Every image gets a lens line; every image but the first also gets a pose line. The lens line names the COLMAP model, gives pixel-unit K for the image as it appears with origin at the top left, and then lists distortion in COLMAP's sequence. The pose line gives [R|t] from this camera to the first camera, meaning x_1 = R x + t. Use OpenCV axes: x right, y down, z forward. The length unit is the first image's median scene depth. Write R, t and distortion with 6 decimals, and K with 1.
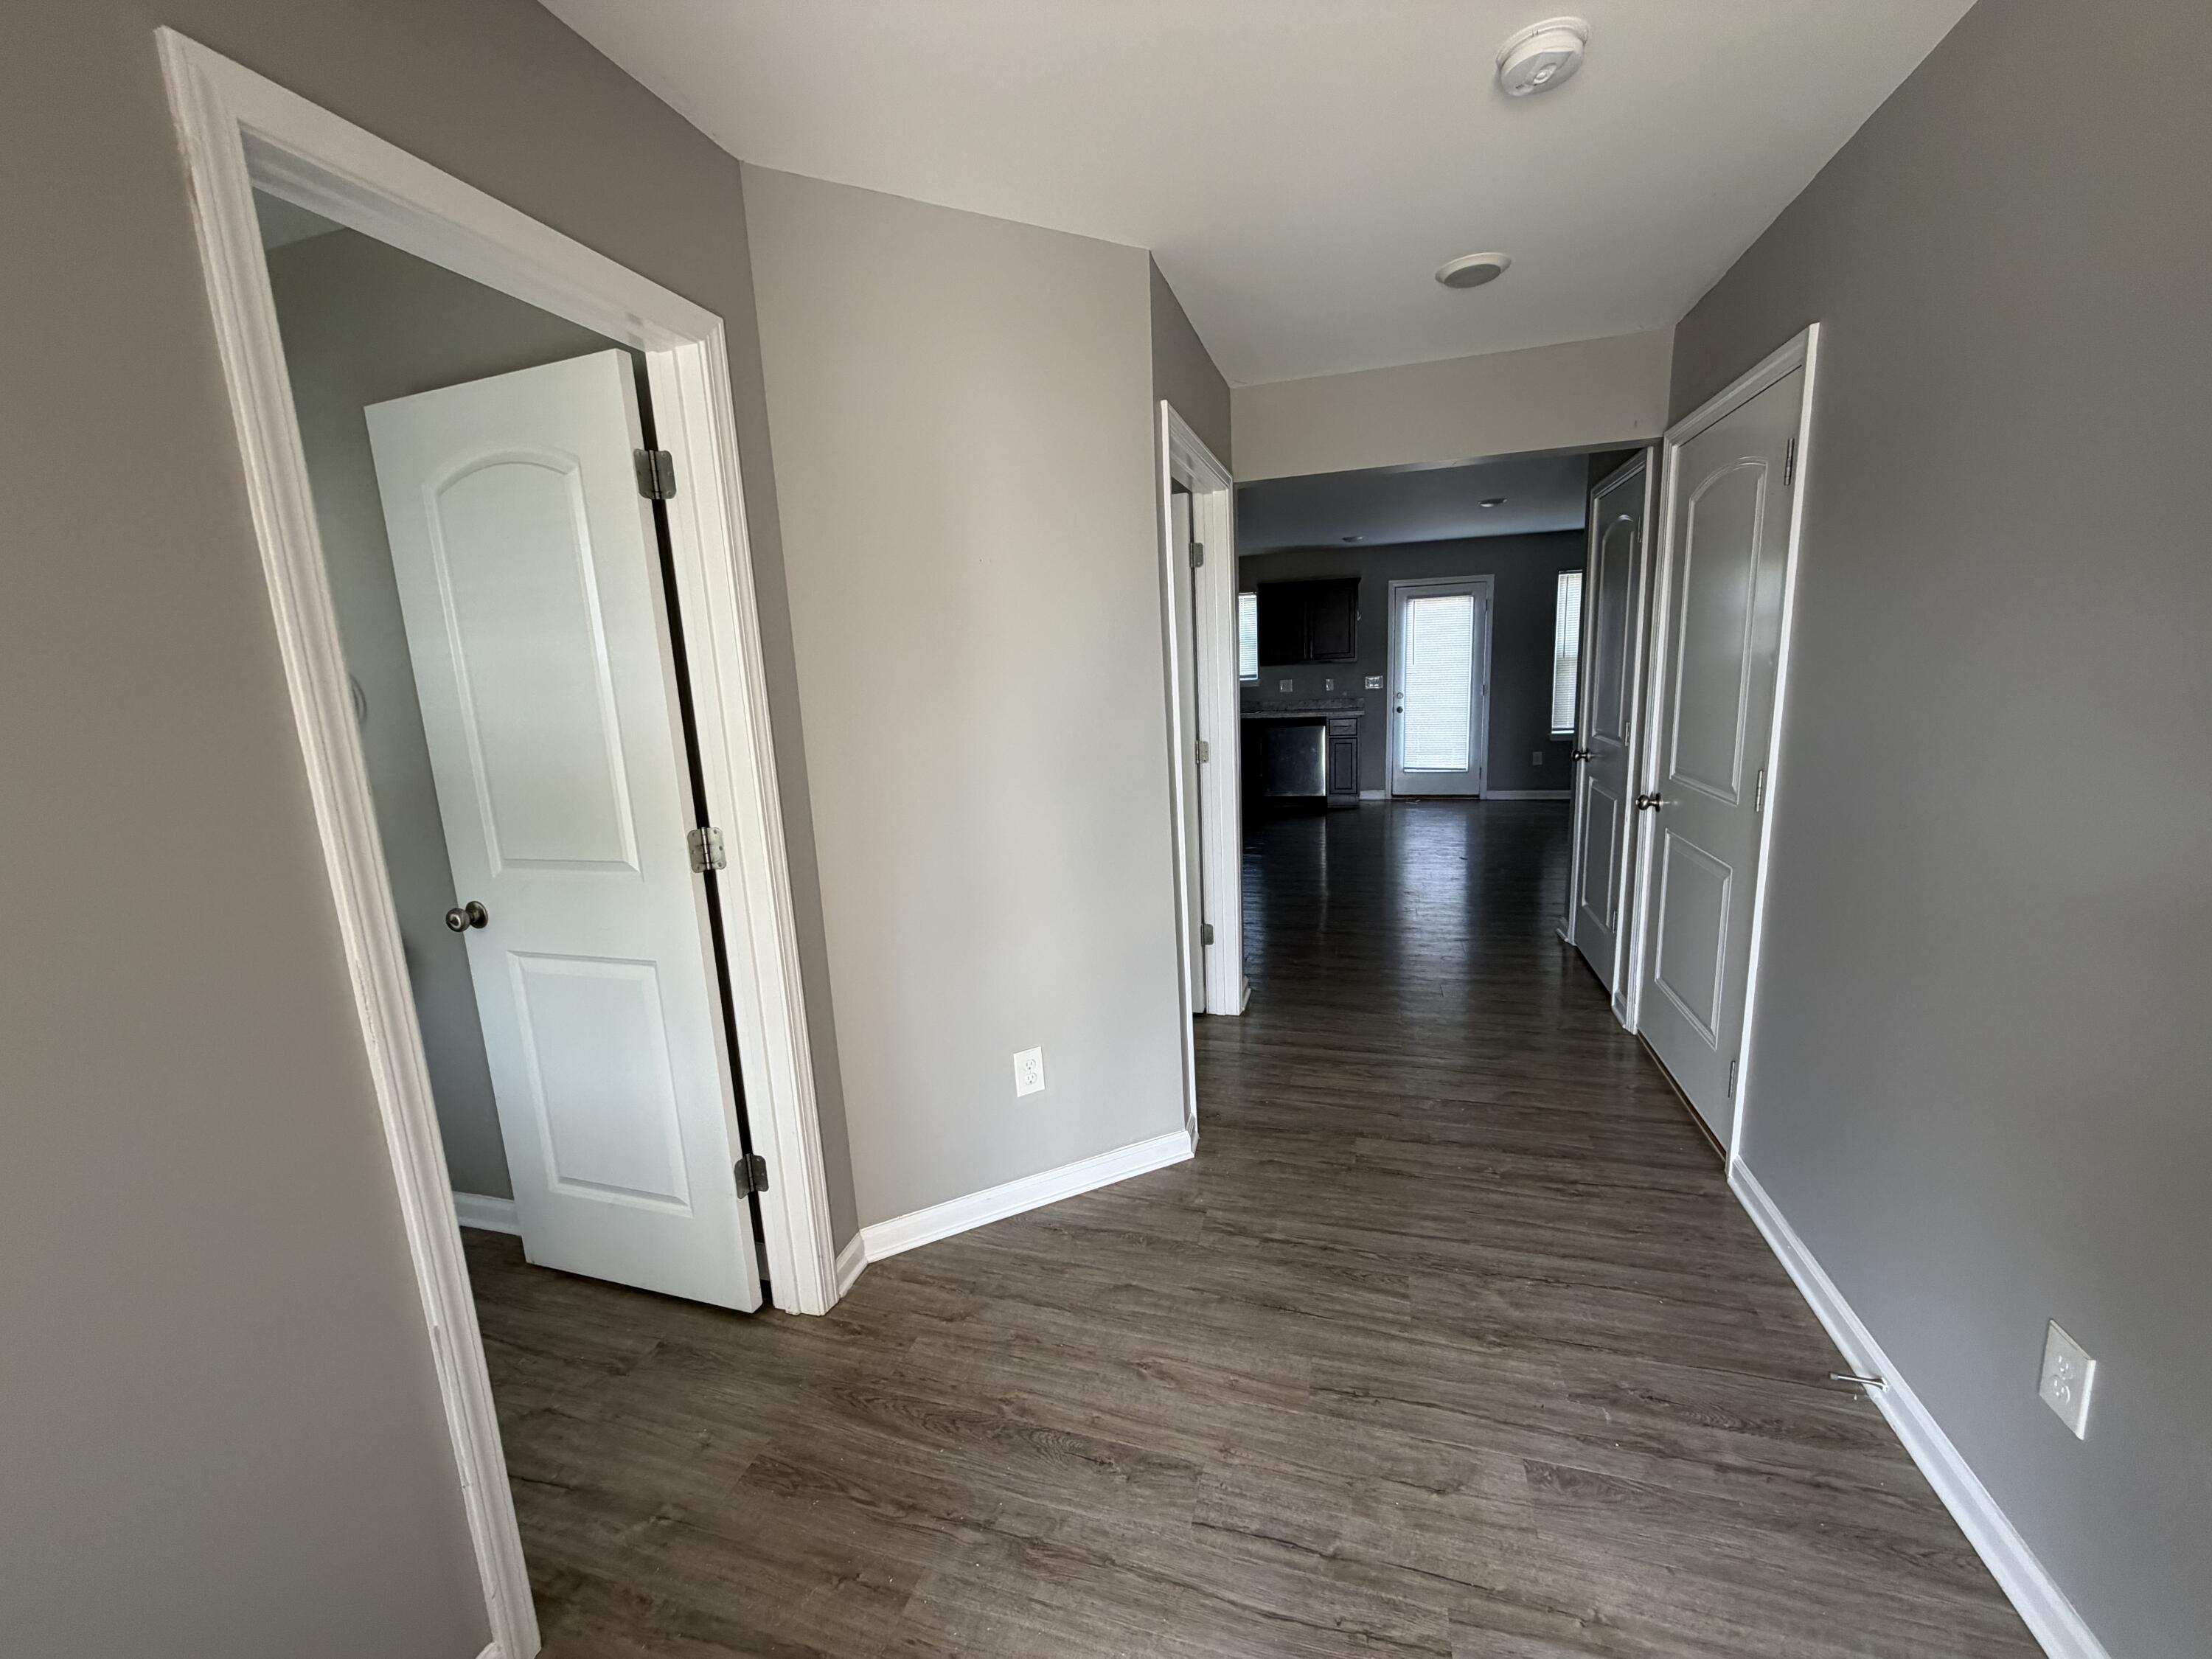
lens RADIAL K [[882.5, 0, 1106.7], [0, 882.5, 832.5], [0, 0, 1]] dist [0.003480, -0.000221]
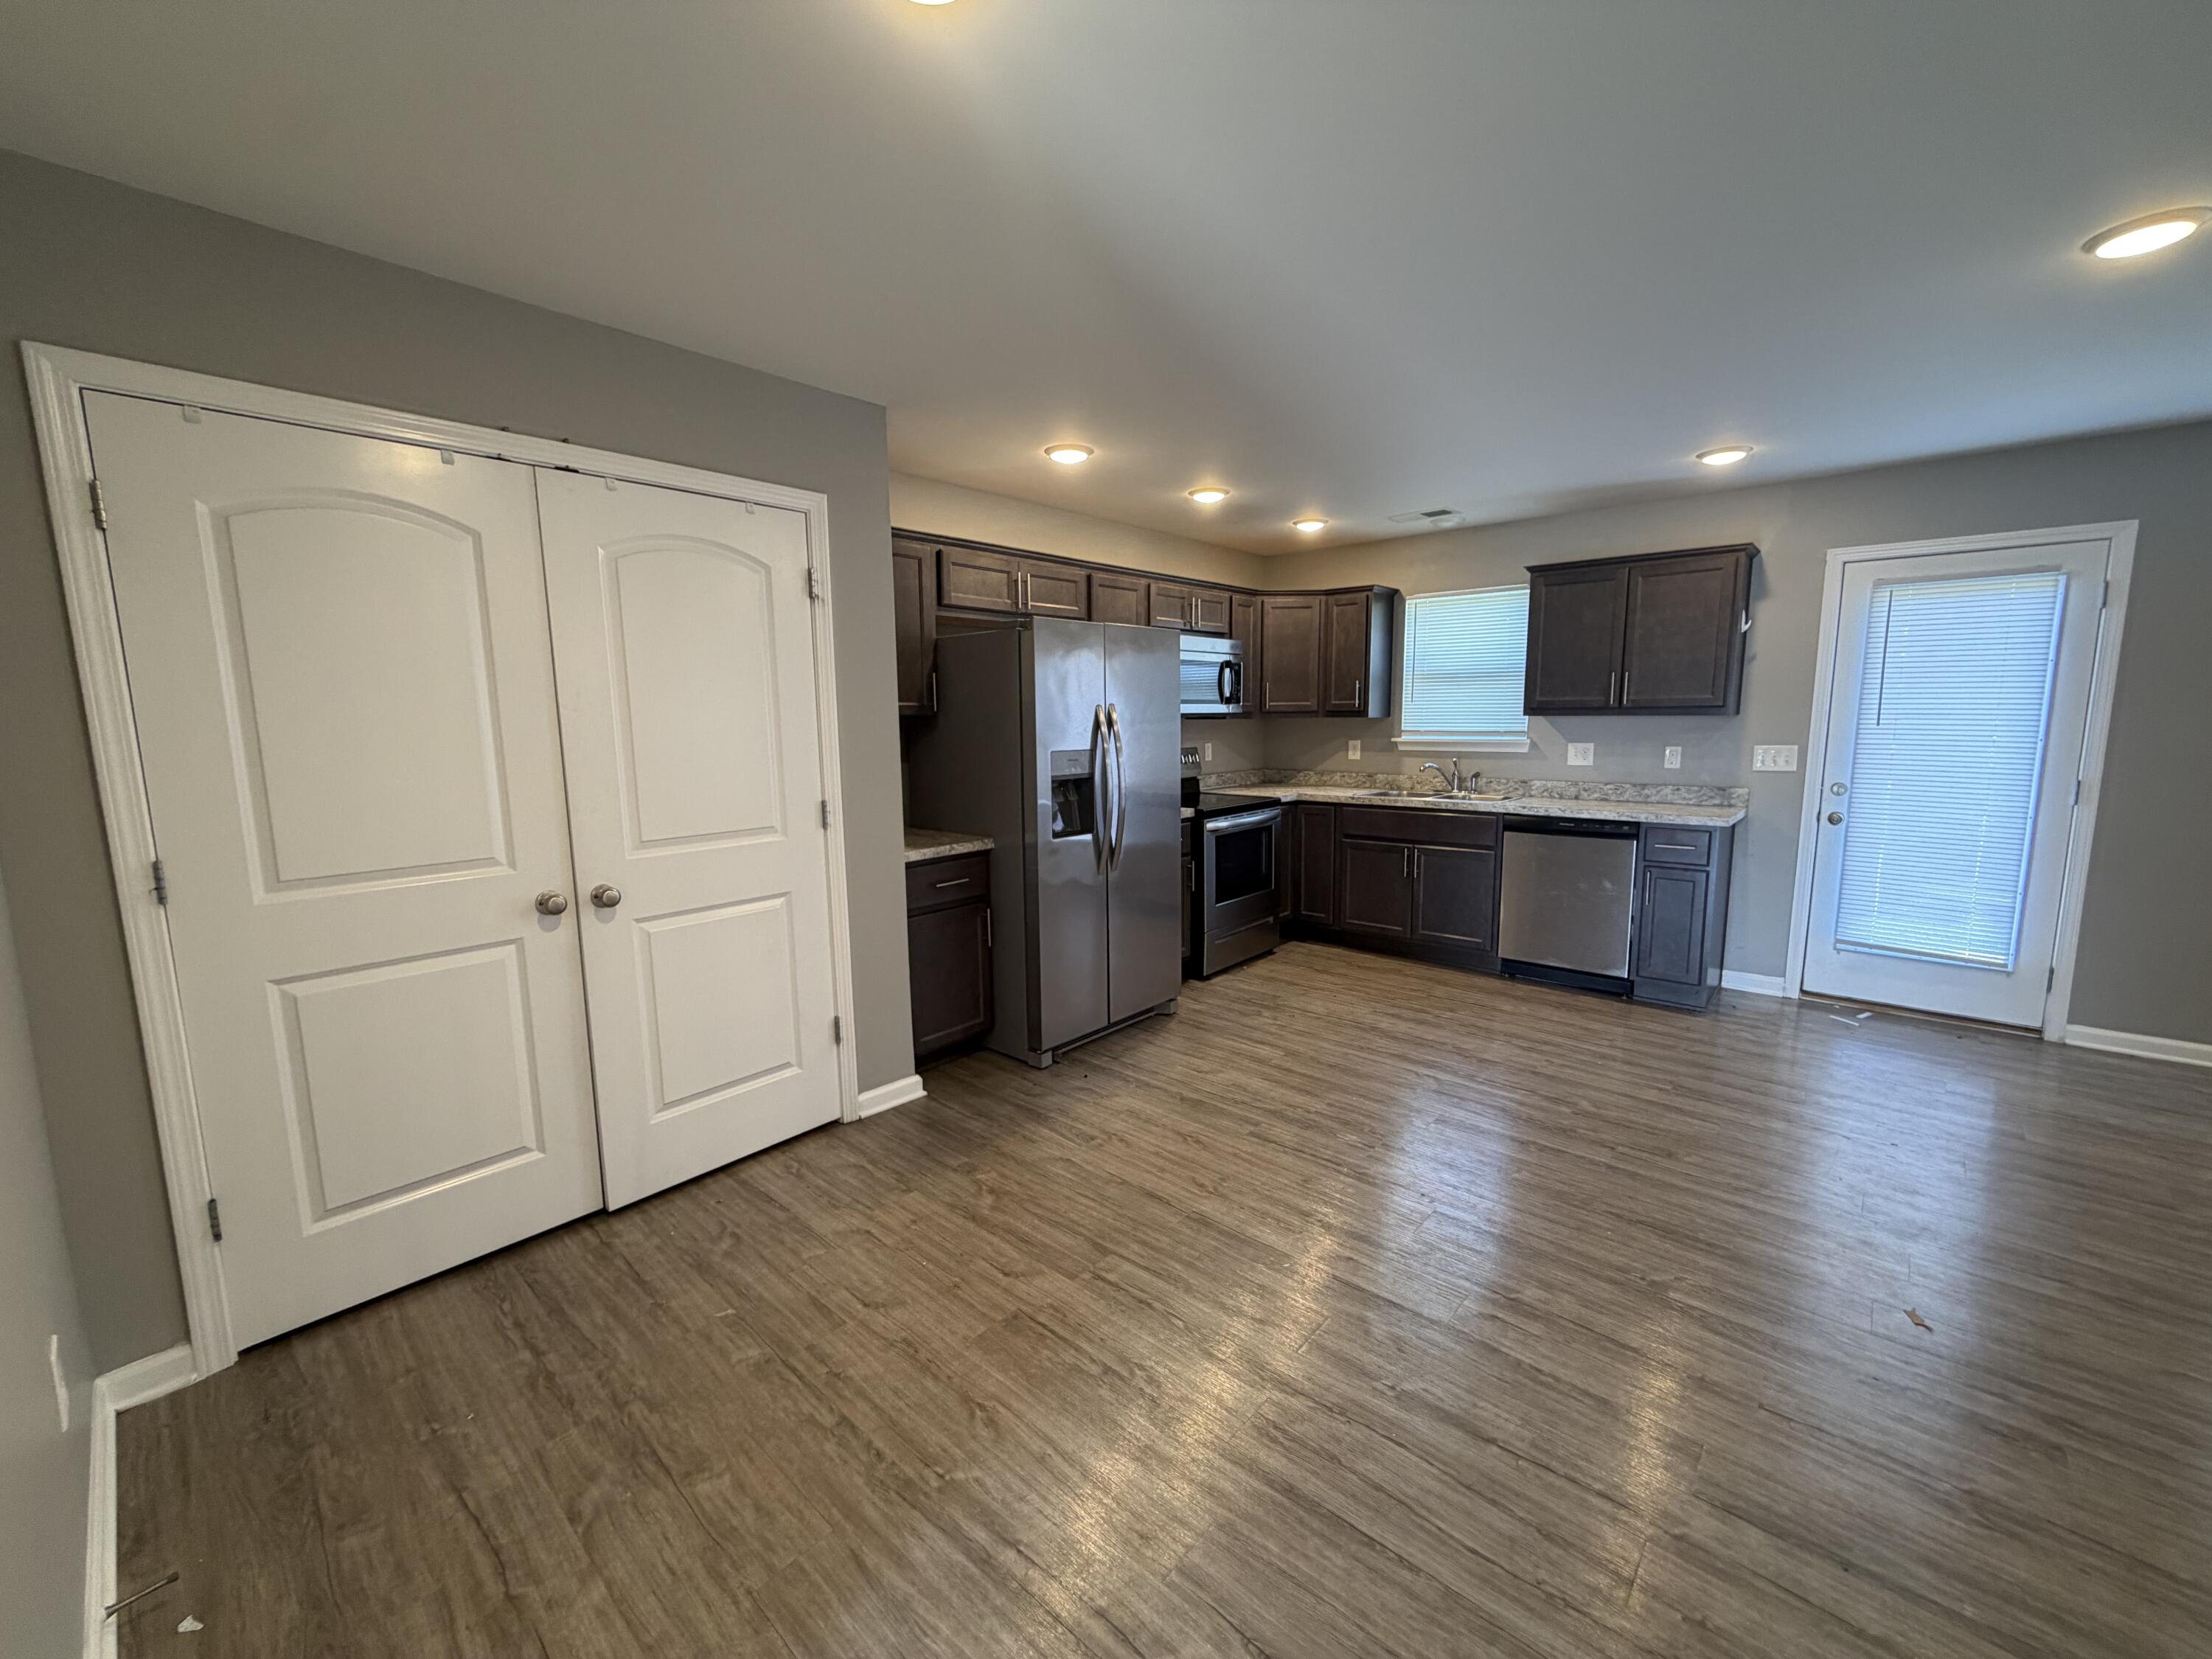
lens RADIAL K [[882.5, 0, 1107.2], [0, 882.5, 828.3], [0, 0, 1]] dist [0.003480, -0.000221]
pose [[0.913267, 0.089288, -0.397456, 0.160919], [-0.104162, 0.994433, -0.015944, -0.084108], [0.393819, 0.055961, 0.917483, 0.400407]]
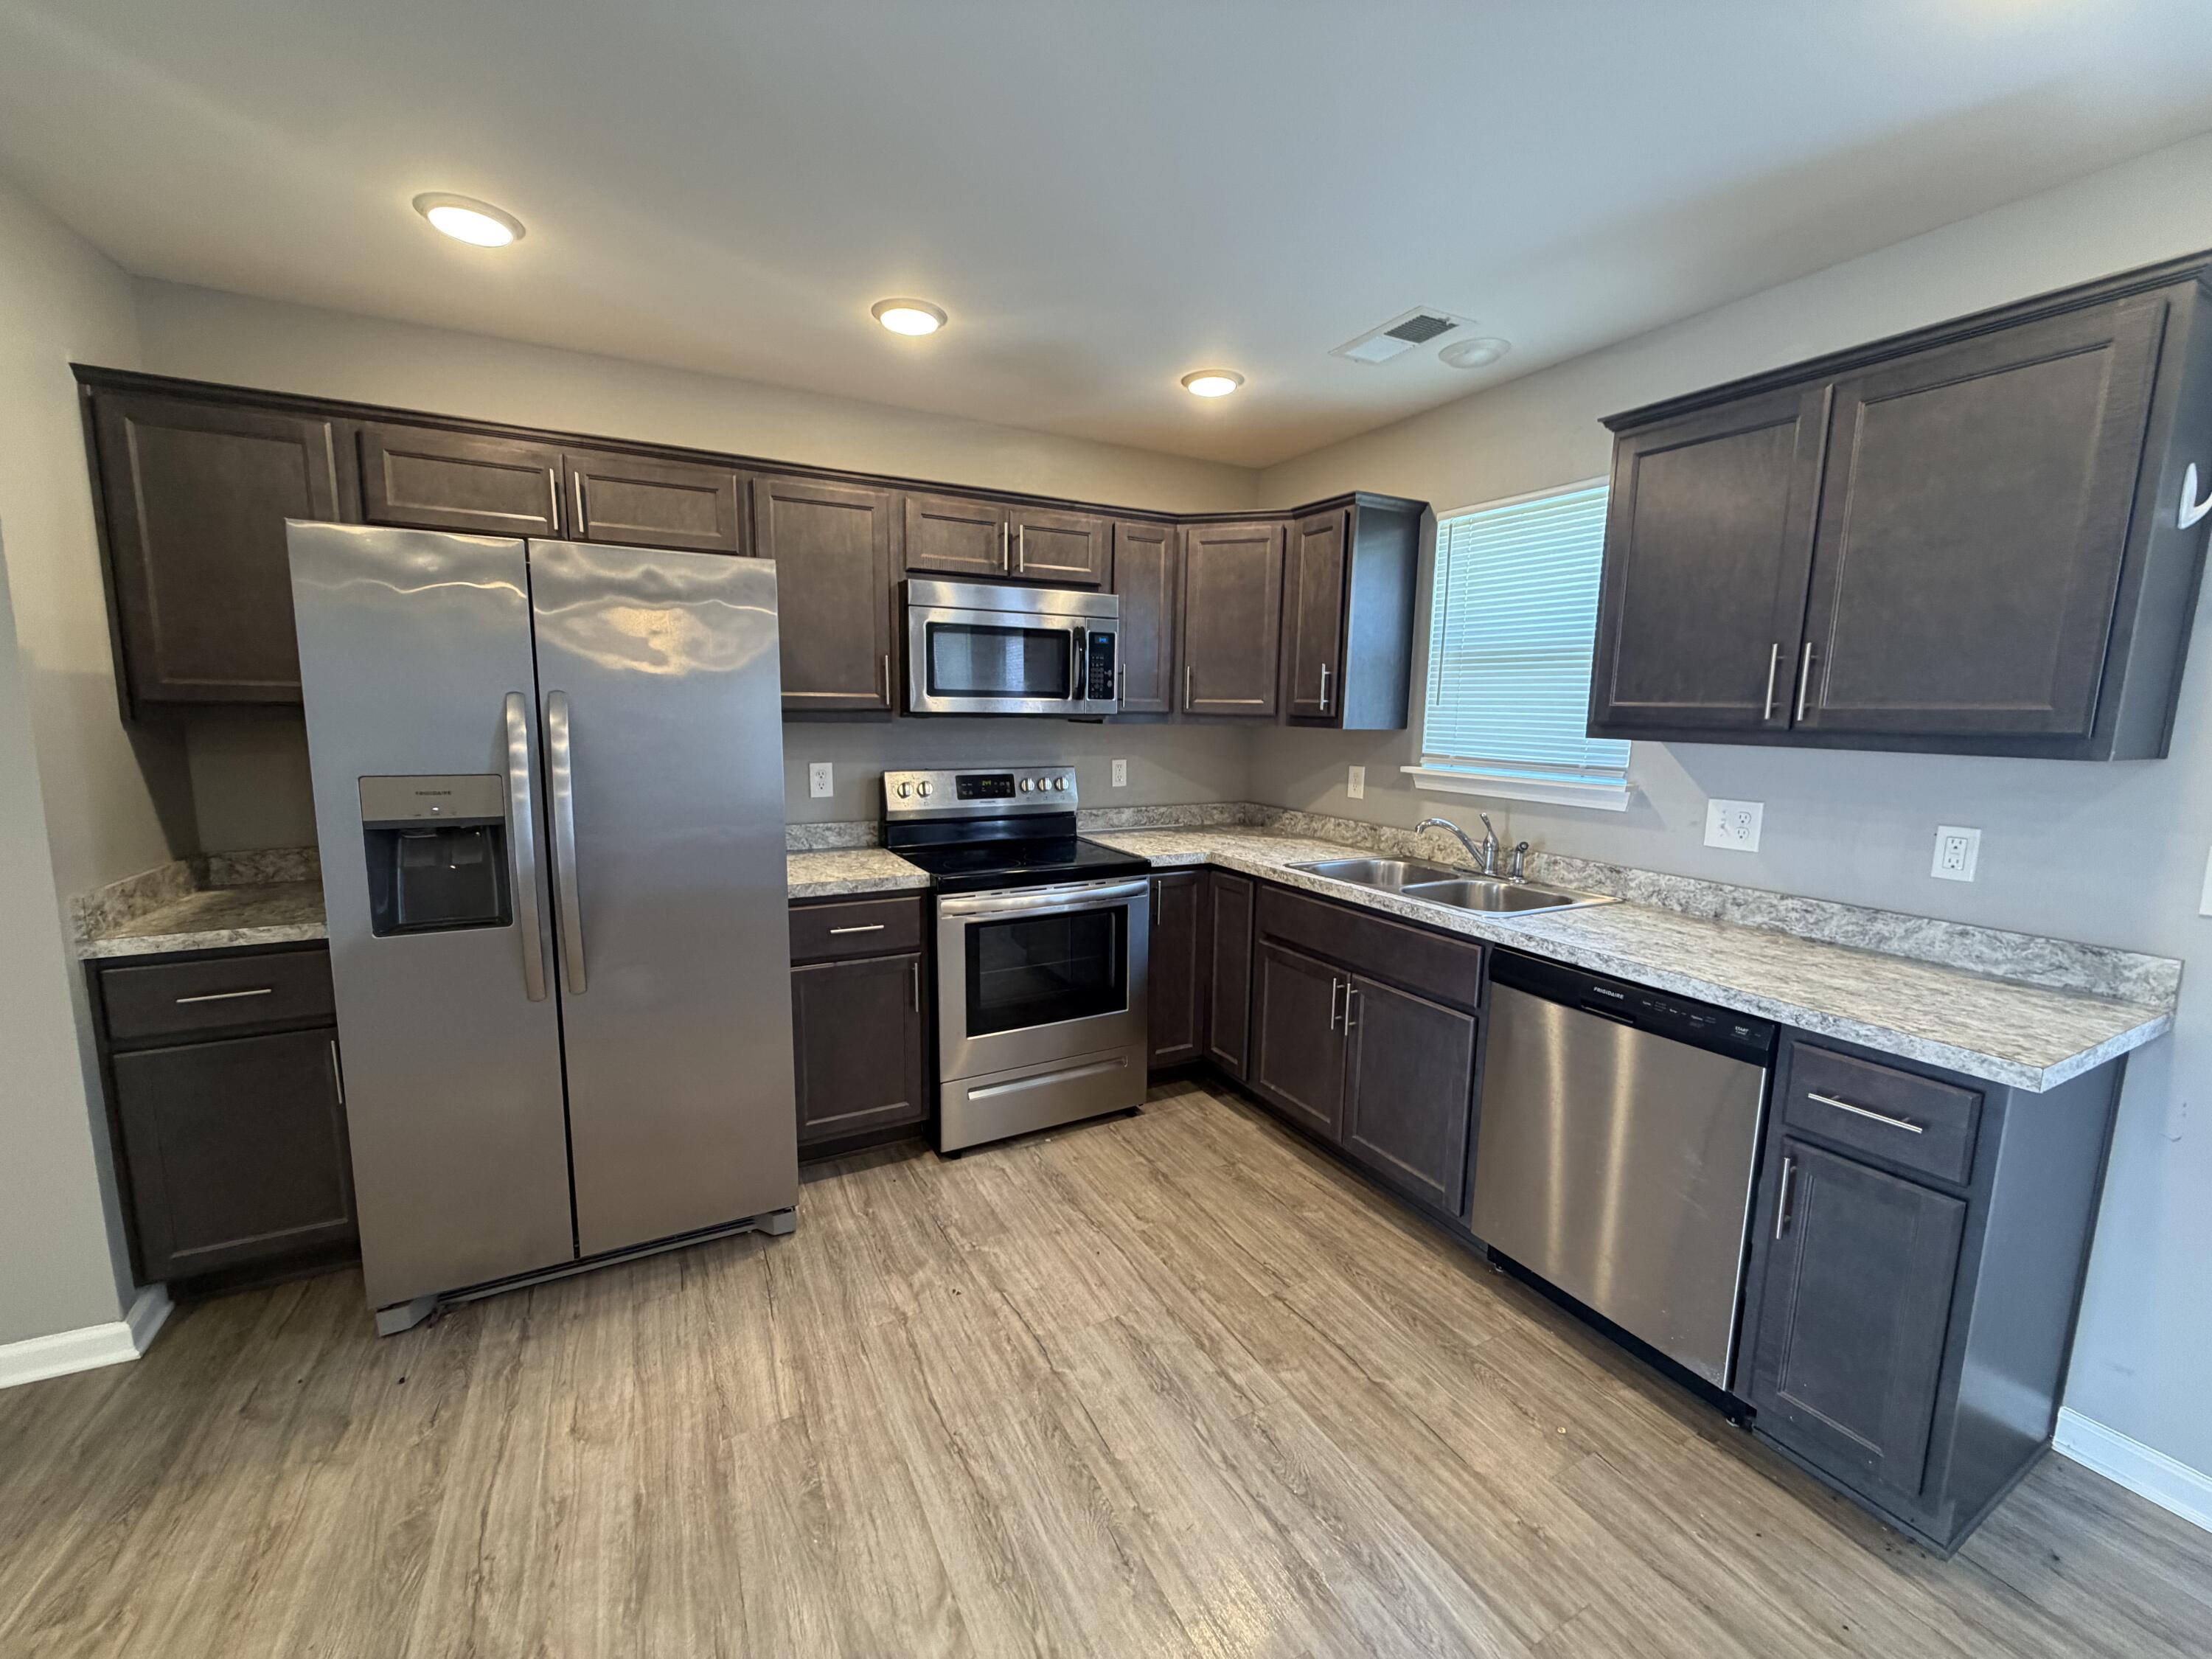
lens RADIAL K [[882.5, 0, 1112.7], [0, 882.5, 829.8], [0, 0, 1]] dist [0.003480, -0.000221]
pose [[0.718010, 0.154539, -0.678660, 0.252741], [-0.172666, 0.984109, 0.041415, -0.148285], [0.674276, 0.087445, 0.733284, 0.713699]]
